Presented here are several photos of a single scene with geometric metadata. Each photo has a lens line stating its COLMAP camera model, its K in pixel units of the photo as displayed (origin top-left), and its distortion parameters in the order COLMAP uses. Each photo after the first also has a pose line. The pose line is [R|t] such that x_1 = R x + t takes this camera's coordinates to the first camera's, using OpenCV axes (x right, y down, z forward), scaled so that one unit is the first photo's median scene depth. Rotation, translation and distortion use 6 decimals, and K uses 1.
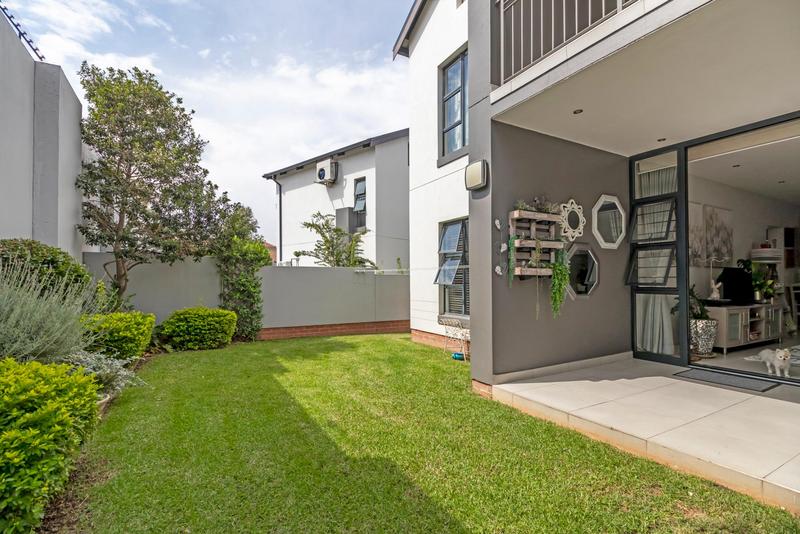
lens RADIAL K [[373.9, 0, 397.3], [0, 373.9, 280.2], [0, 0, 1]] dist [-0.000632, -0.008927]
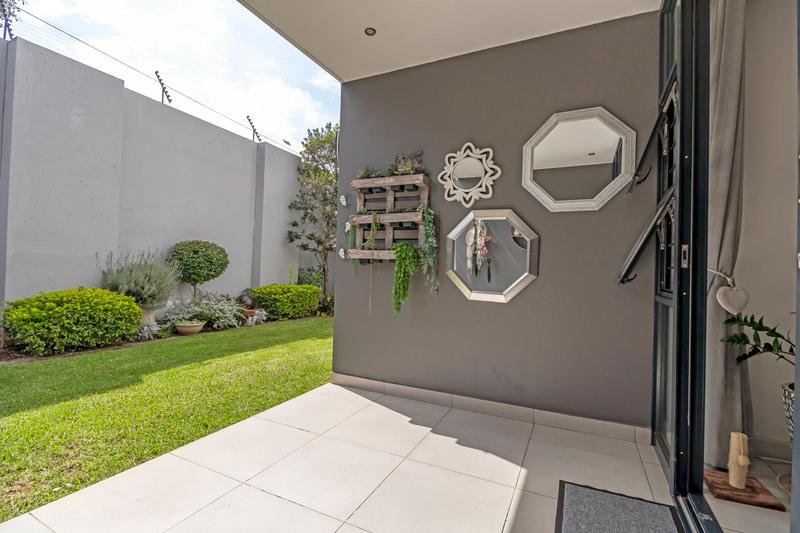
lens RADIAL K [[373.9, 0, 397.6], [0, 373.9, 264.7], [0, 0, 1]] dist [-0.000632, -0.008927]
pose [[0.561250, 0.013701, -0.827533, 1.029718], [-0.029910, 0.999546, -0.003736, -0.000174], [0.827105, 0.026848, 0.561405, 0.599517]]
